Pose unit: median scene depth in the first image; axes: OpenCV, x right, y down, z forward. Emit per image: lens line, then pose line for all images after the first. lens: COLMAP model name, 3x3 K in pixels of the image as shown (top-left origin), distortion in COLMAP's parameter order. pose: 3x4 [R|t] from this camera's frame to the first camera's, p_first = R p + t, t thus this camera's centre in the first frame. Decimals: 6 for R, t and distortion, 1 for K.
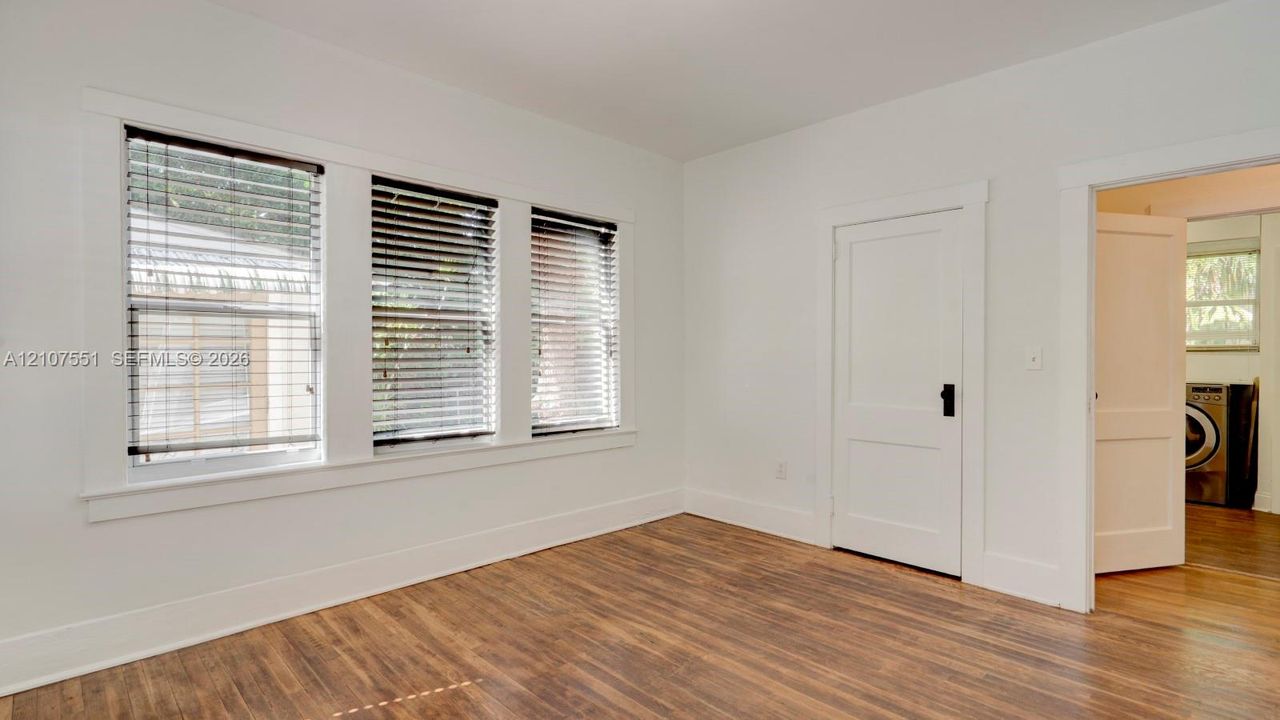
lens RADIAL K [[594.7, 0, 641.4], [0, 594.7, 359.7], [0, 0, 1]] dist [0.000205, -0.000424]
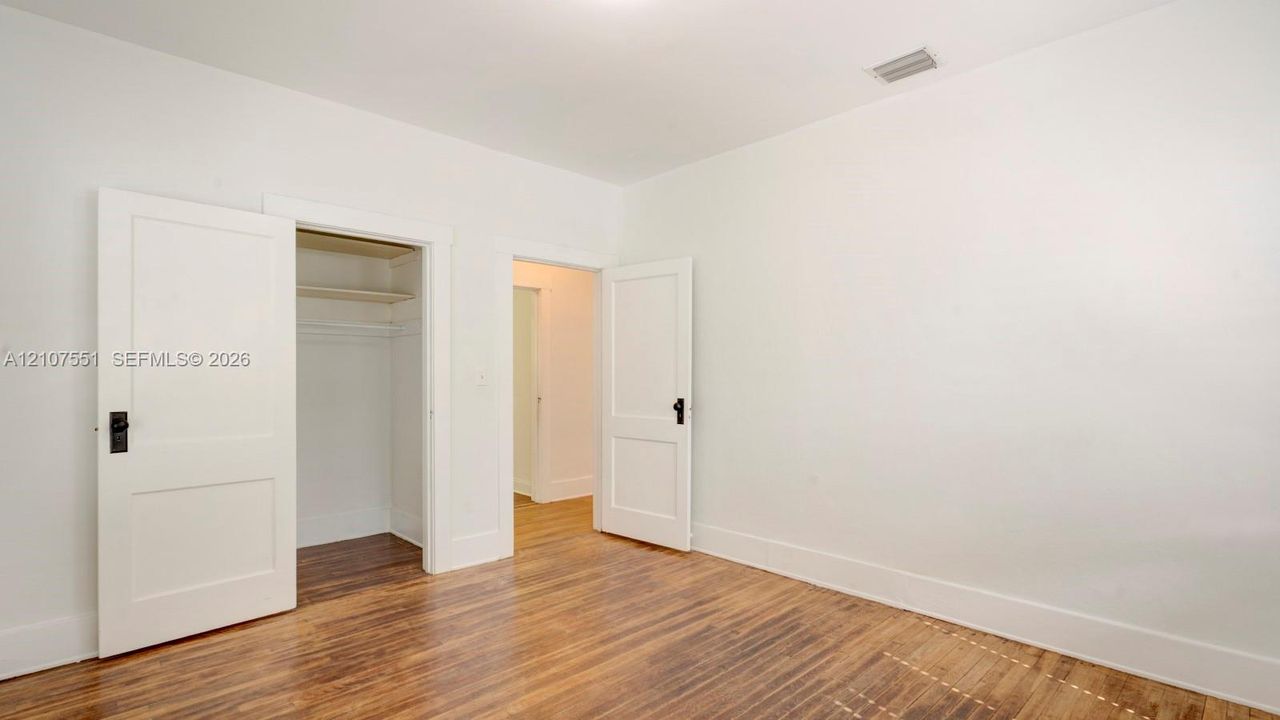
lens RADIAL K [[594.7, 0, 634.3], [0, 594.7, 364.0], [0, 0, 1]] dist [0.000205, -0.000424]
pose [[0.030646, 0.015613, 0.999408, -0.610119], [0.015307, 0.999753, -0.016088, -0.002020], [-0.999413, 0.015791, 0.030400, 0.608290]]
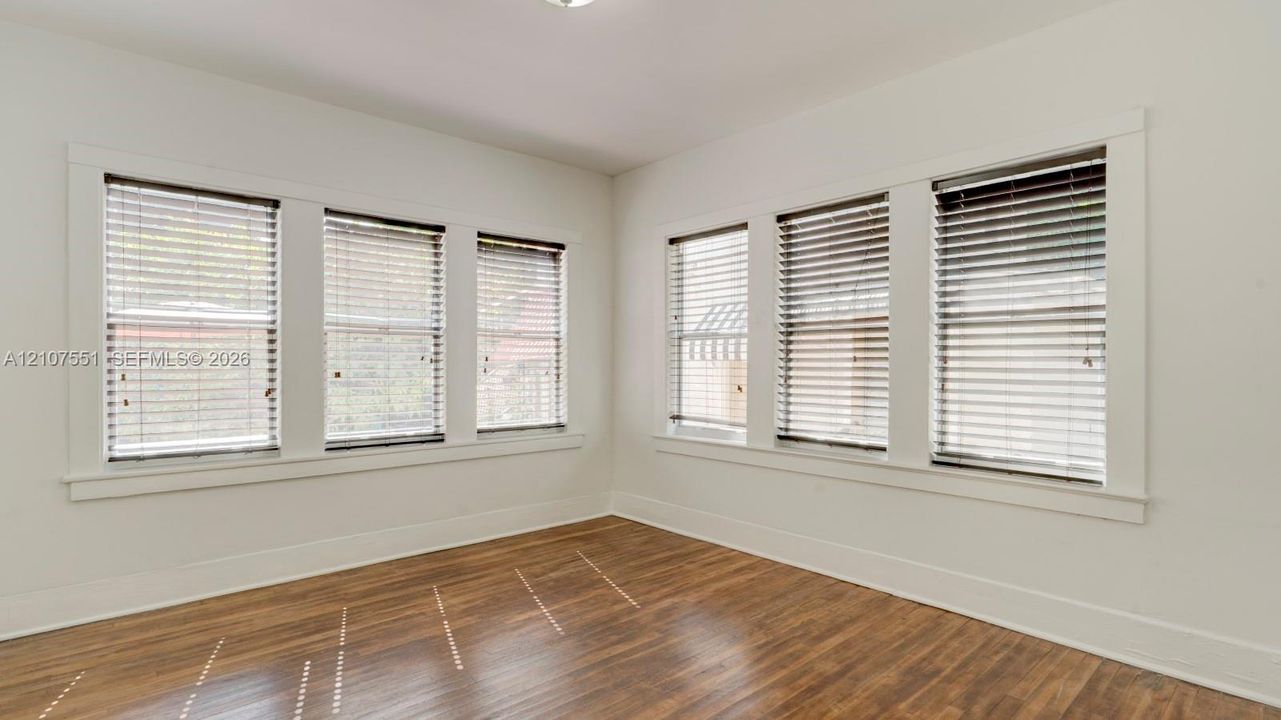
lens RADIAL K [[604.4, 0, 644.1], [0, 604.4, 362.3], [0, 0, 1]] dist [0.001002, 0.000770]
pose [[-0.023700, -0.001547, -0.999718, 0.799523], [-0.003123, 0.999994, -0.001474, -0.009025], [0.999714, 0.003088, -0.023705, 0.760915]]
